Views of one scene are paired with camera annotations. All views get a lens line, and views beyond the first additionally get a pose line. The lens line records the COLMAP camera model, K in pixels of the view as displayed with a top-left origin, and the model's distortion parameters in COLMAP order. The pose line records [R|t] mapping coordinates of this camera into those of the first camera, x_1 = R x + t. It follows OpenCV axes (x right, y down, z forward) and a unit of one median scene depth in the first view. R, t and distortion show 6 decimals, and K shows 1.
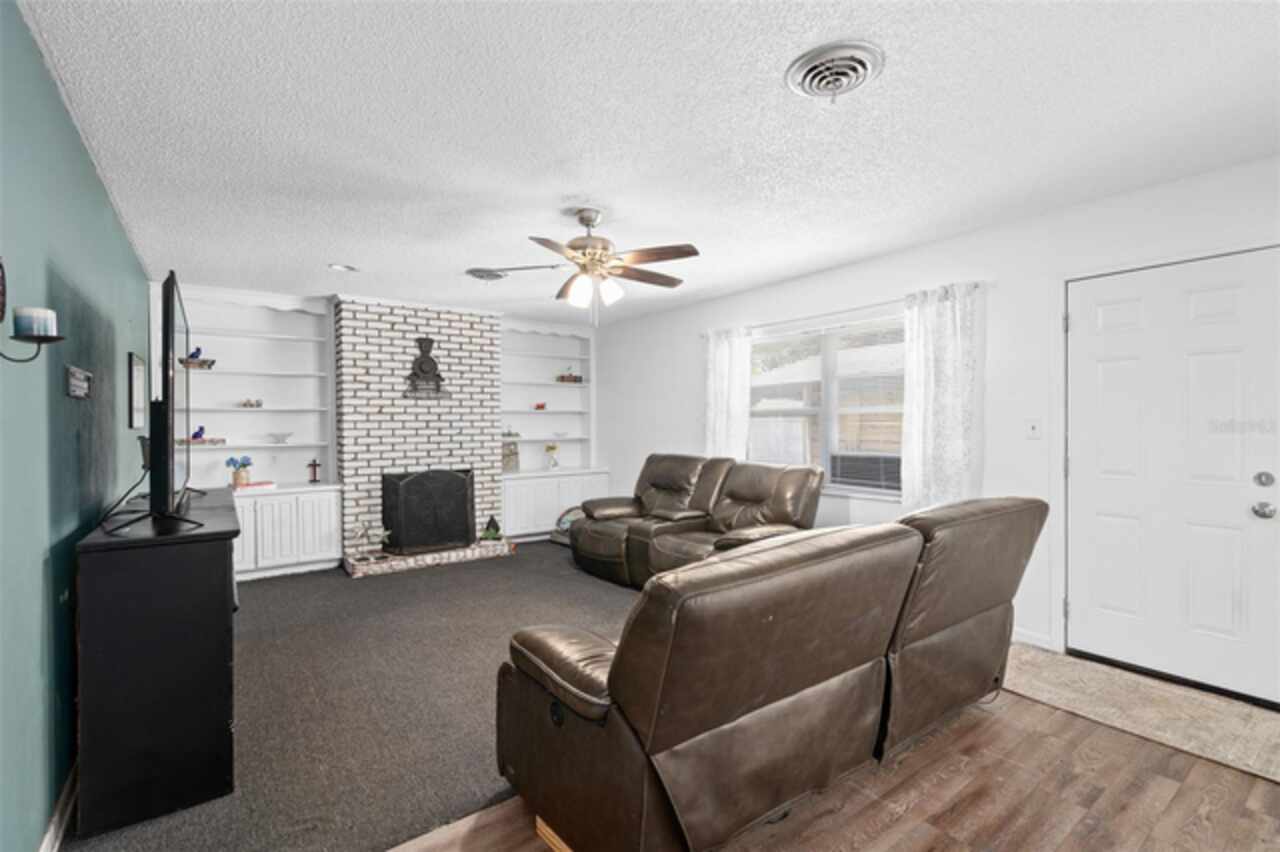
lens RADIAL K [[585.7, 0, 641.0], [0, 585.7, 425.9], [0, 0, 1]] dist [0.000955, -0.000081]
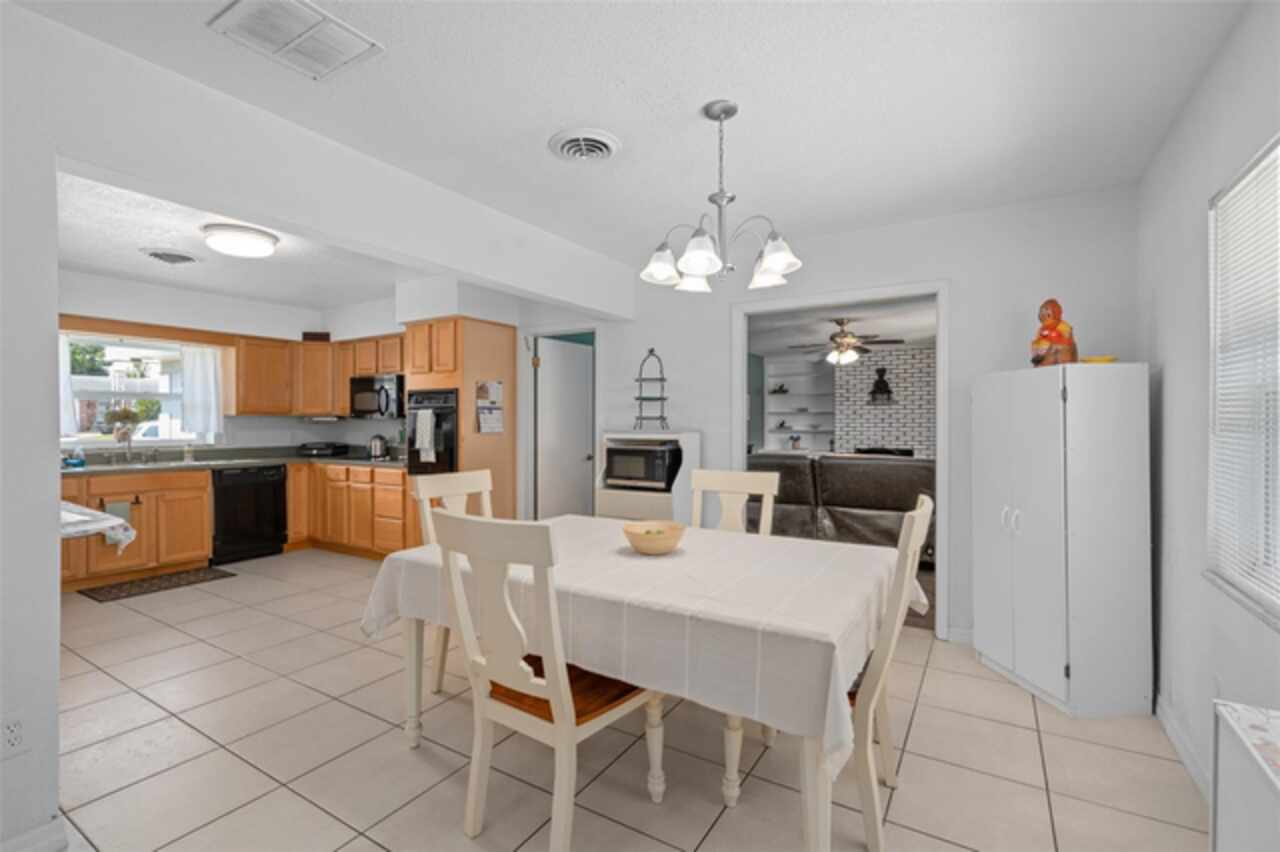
lens RADIAL K [[585.7, 0, 637.8], [0, 585.7, 423.3], [0, 0, 1]] dist [0.000955, -0.000081]
pose [[0.373894, 0.009834, -0.927419, 0.910026], [-0.006483, 0.999947, 0.007989, -0.003345], [0.927449, 0.003025, 0.373938, -0.256138]]
